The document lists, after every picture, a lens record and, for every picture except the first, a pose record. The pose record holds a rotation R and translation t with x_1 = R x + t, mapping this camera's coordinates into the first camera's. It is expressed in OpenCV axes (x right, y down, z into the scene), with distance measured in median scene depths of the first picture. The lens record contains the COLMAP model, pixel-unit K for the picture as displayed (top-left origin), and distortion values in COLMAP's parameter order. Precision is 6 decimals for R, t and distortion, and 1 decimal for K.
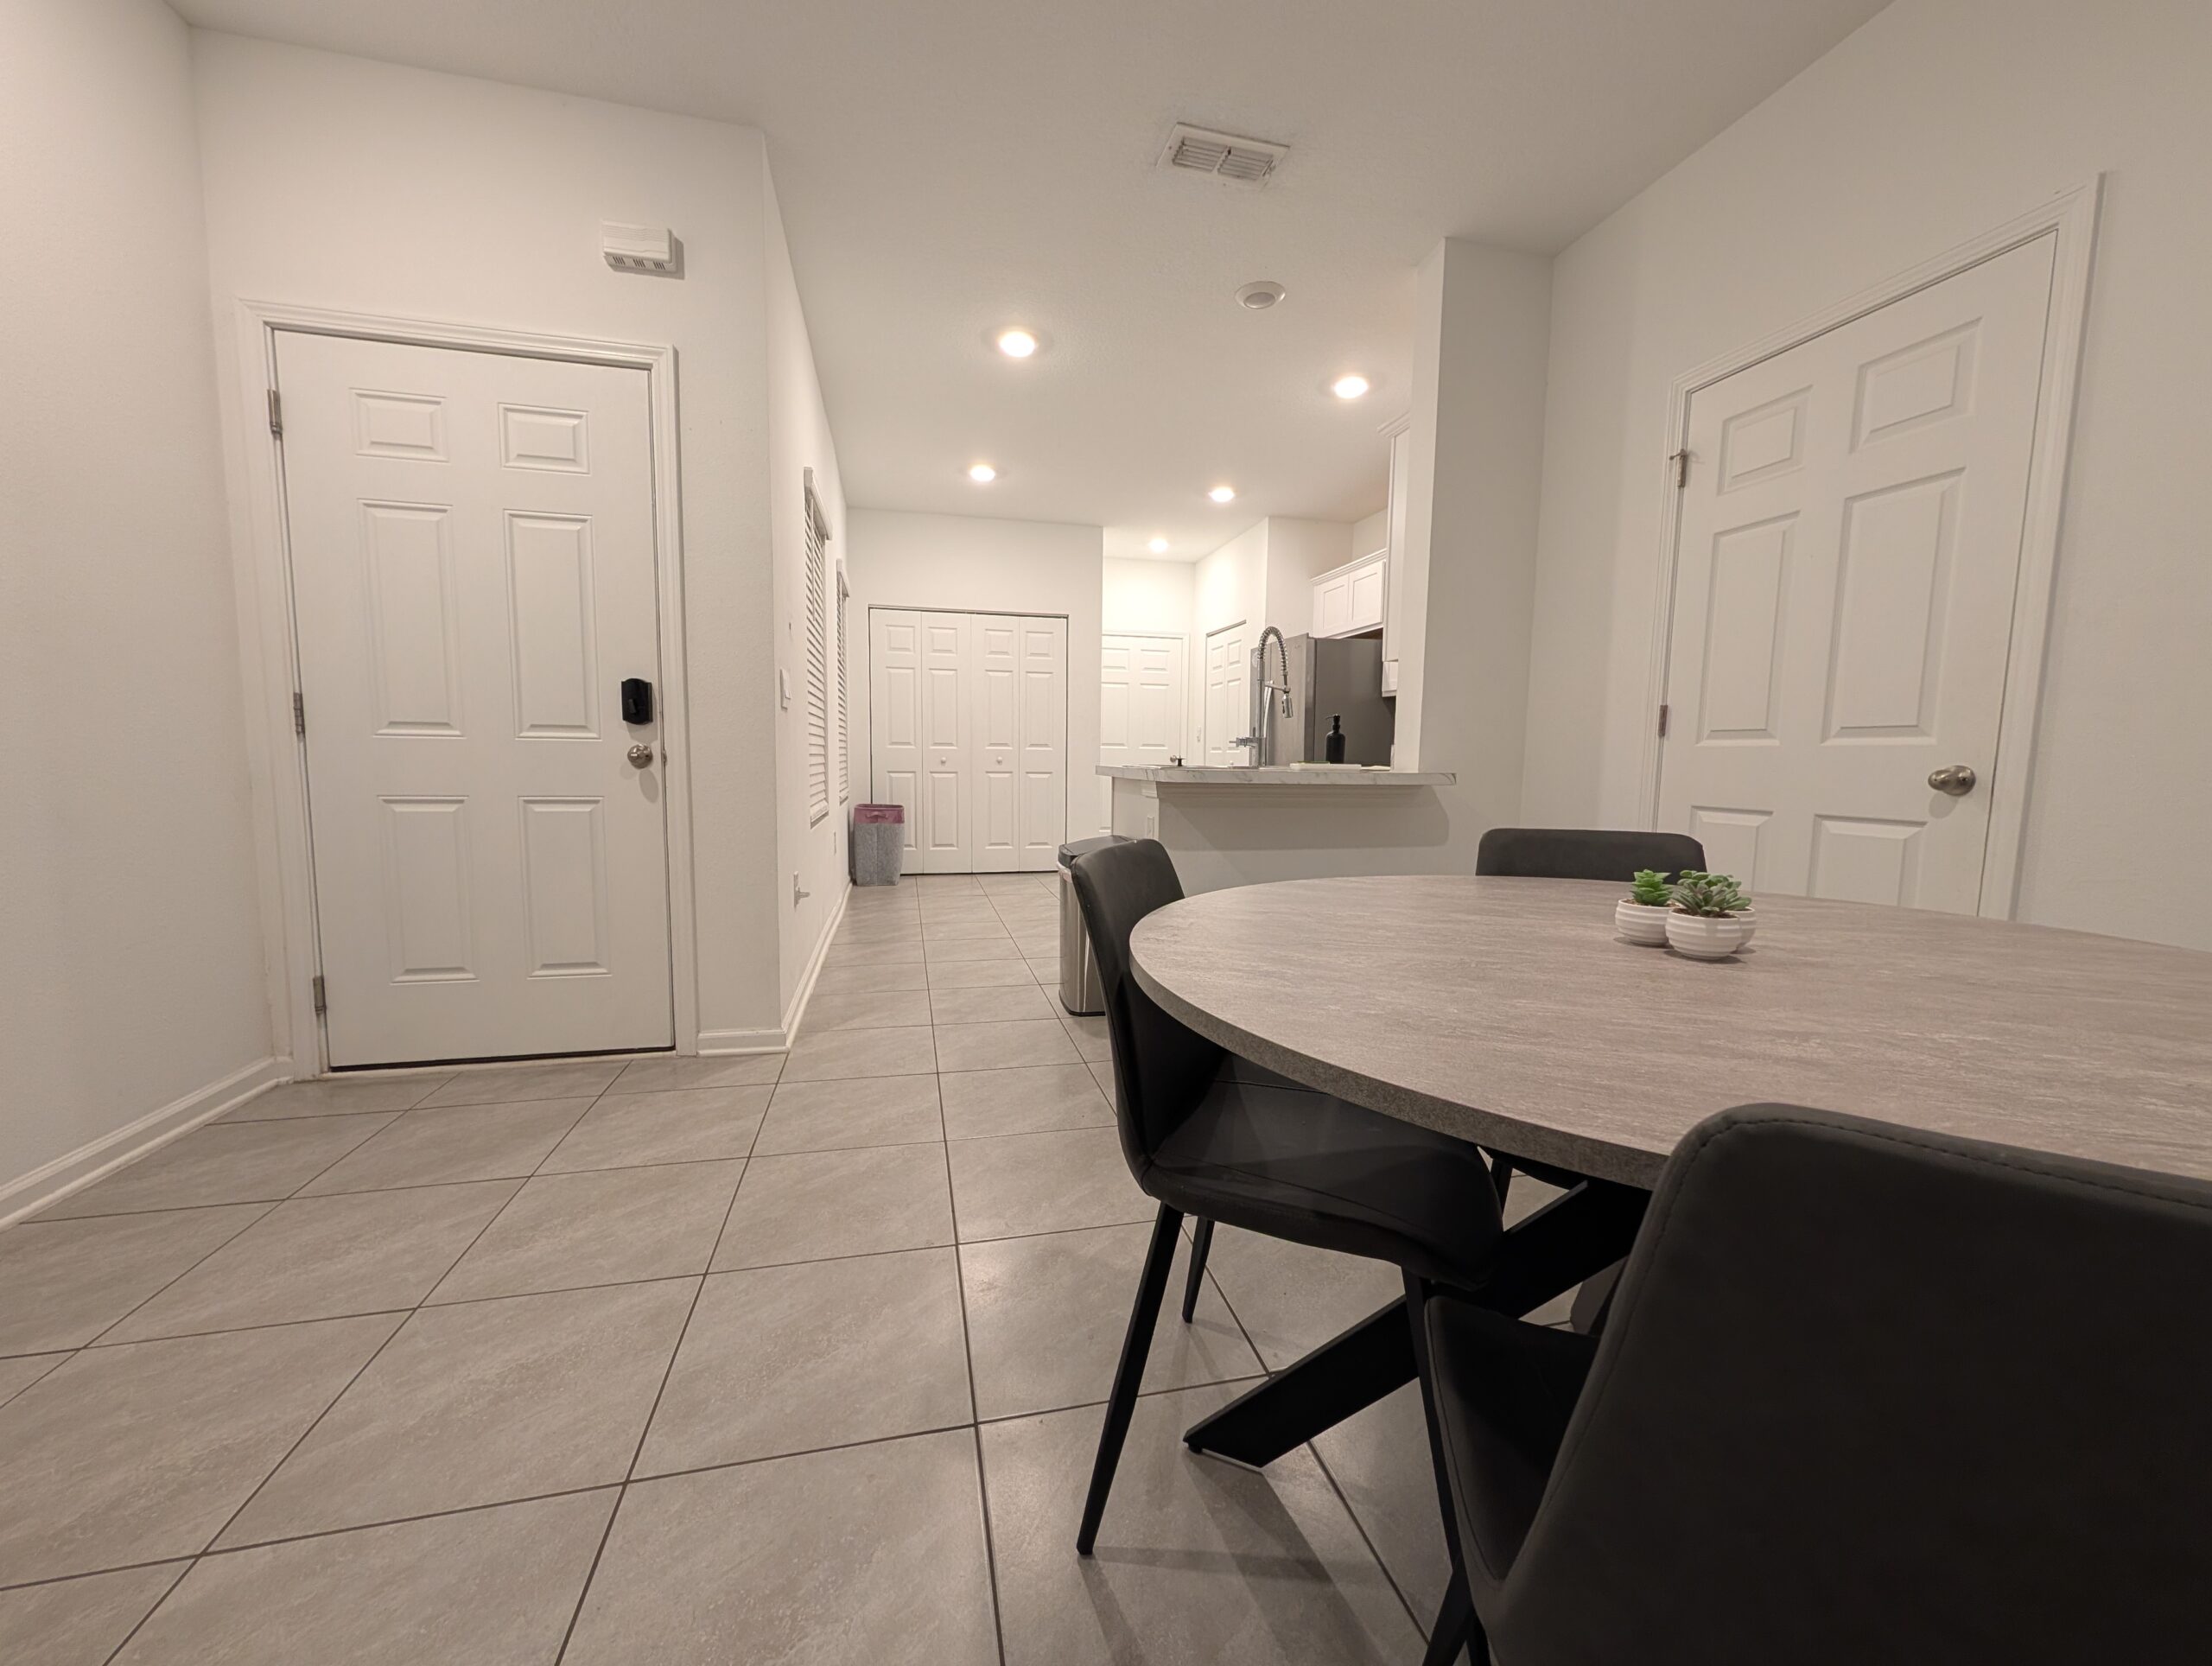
lens RADIAL K [[845.4, 0, 1106.0], [0, 845.4, 833.0], [0, 0, 1]] dist [0.003098, 0.000438]
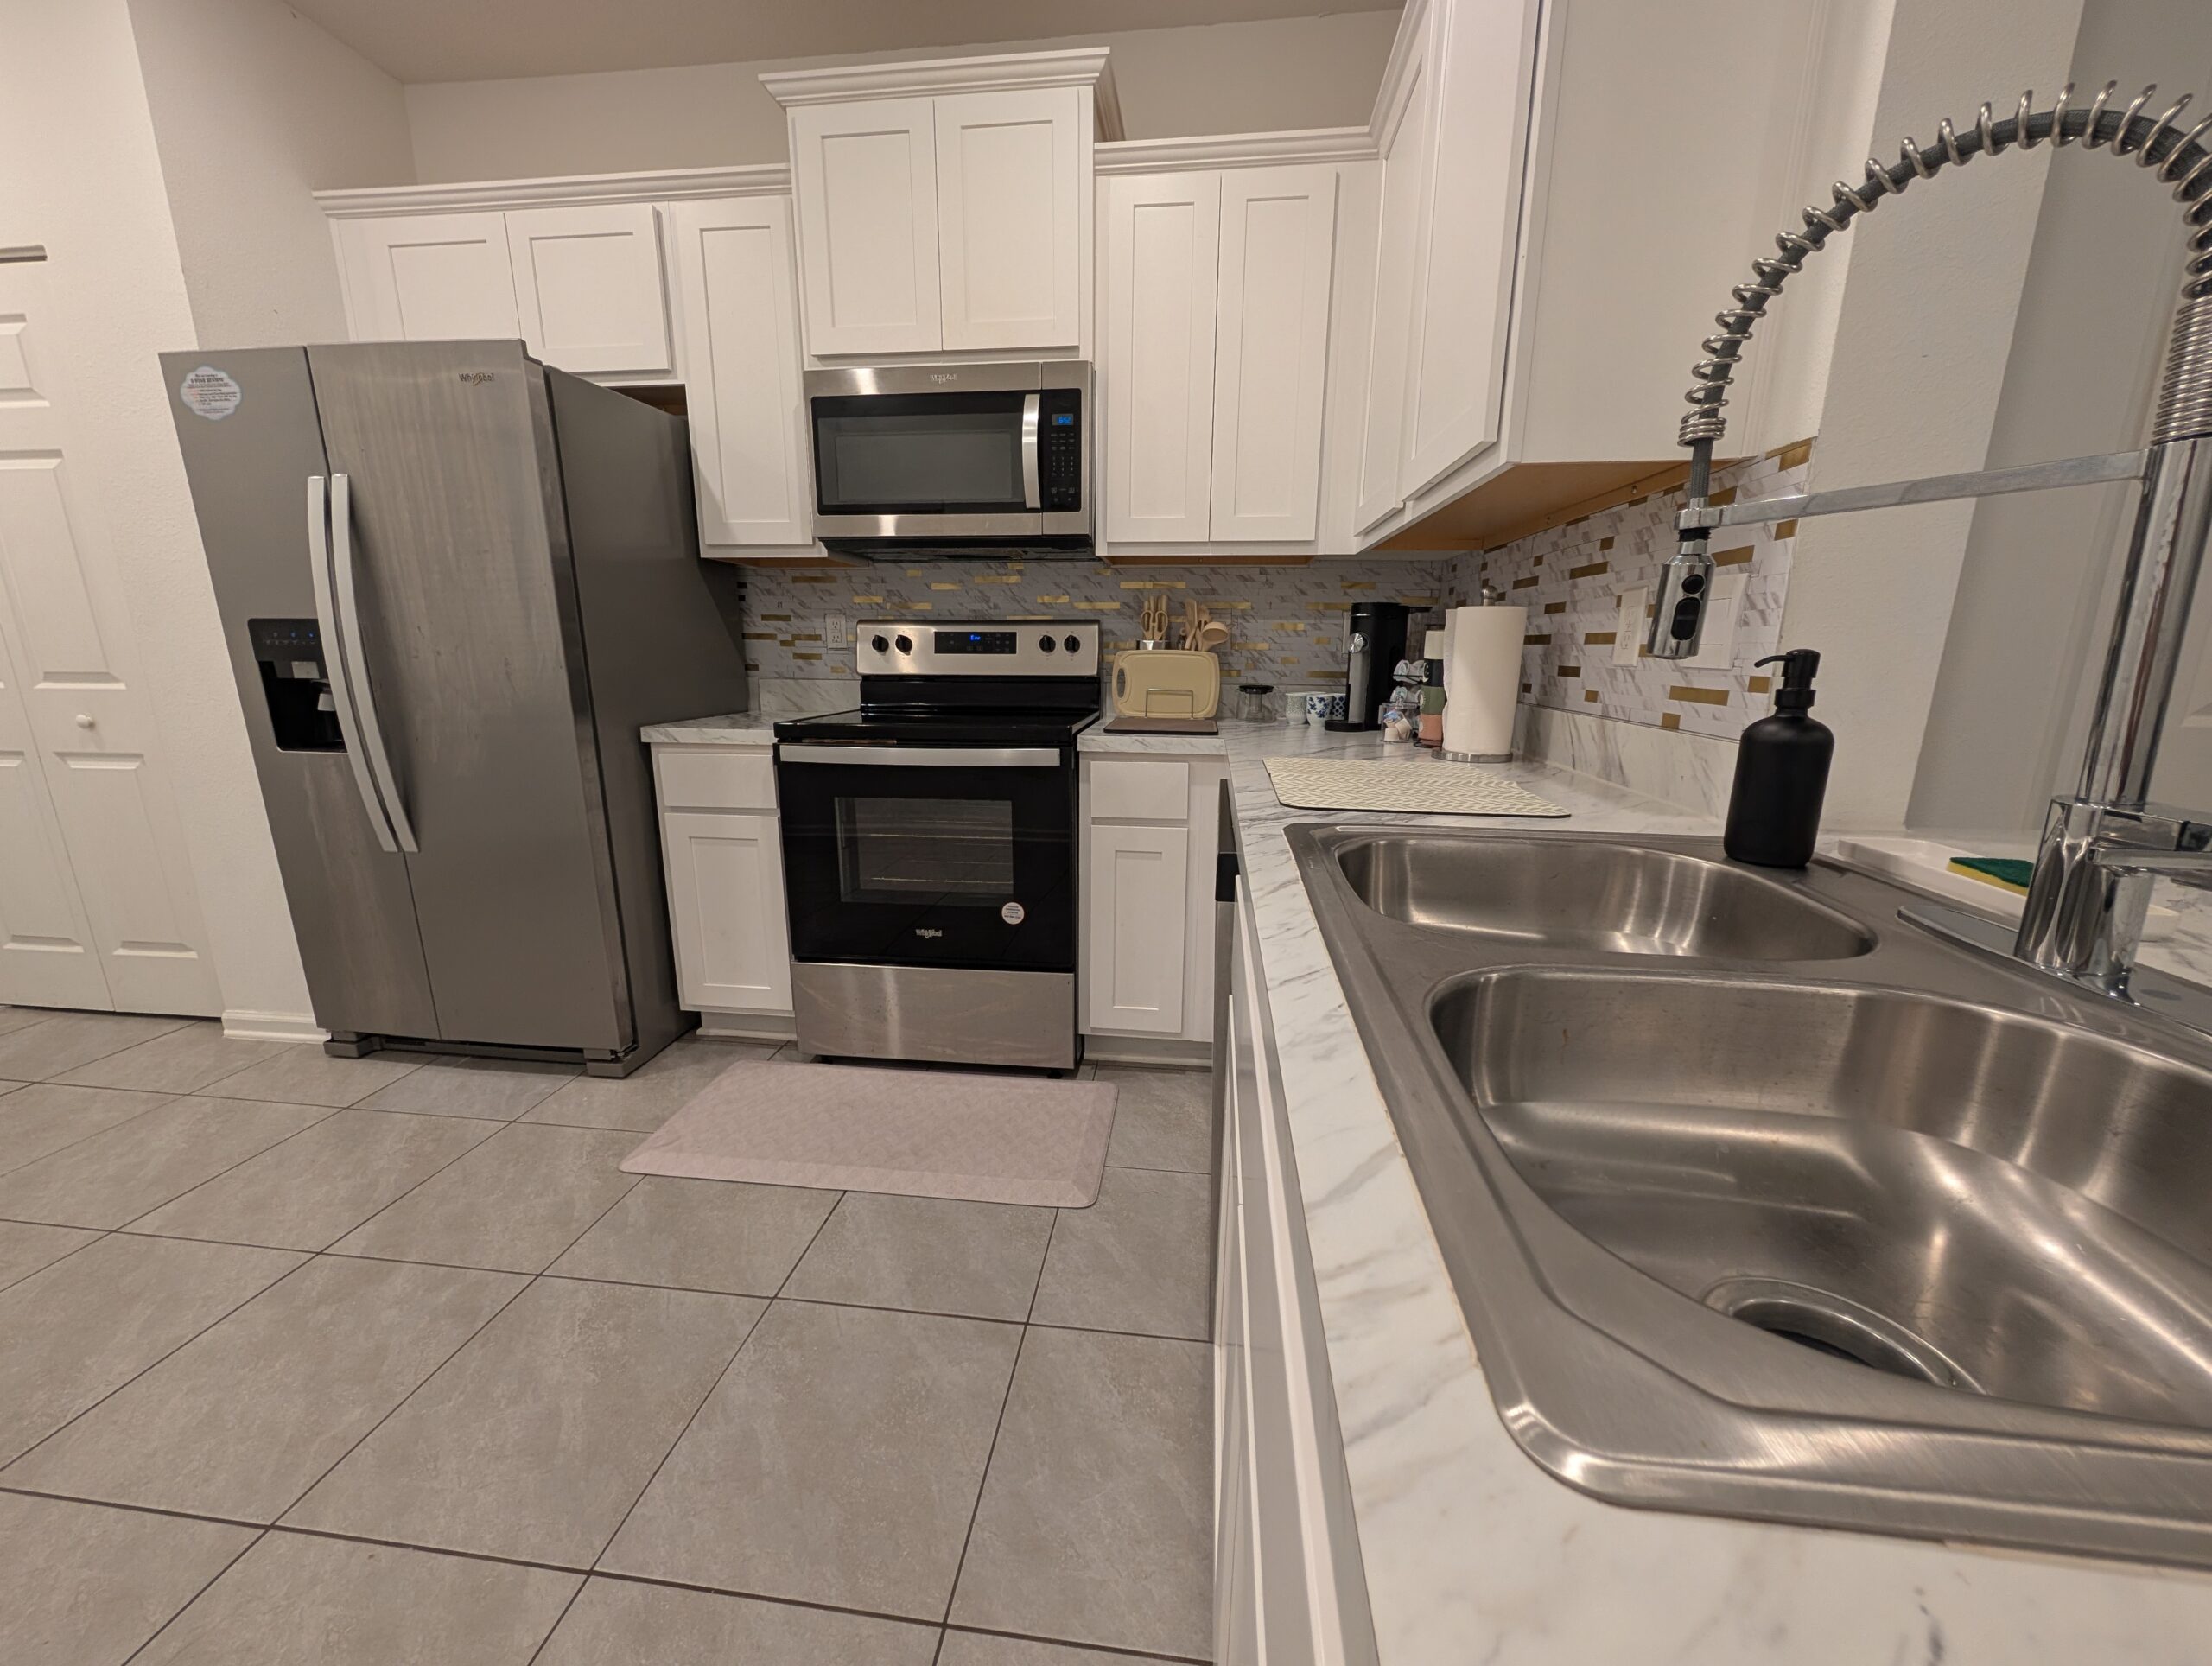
lens RADIAL K [[845.4, 0, 1106.0], [0, 845.4, 833.0], [0, 0, 1]] dist [0.003098, 0.000438]
pose [[0.344814, -0.224074, 0.911534, -0.036359], [0.089121, 0.974518, 0.205844, -0.093513], [-0.934431, 0.010259, 0.355997, 0.659333]]
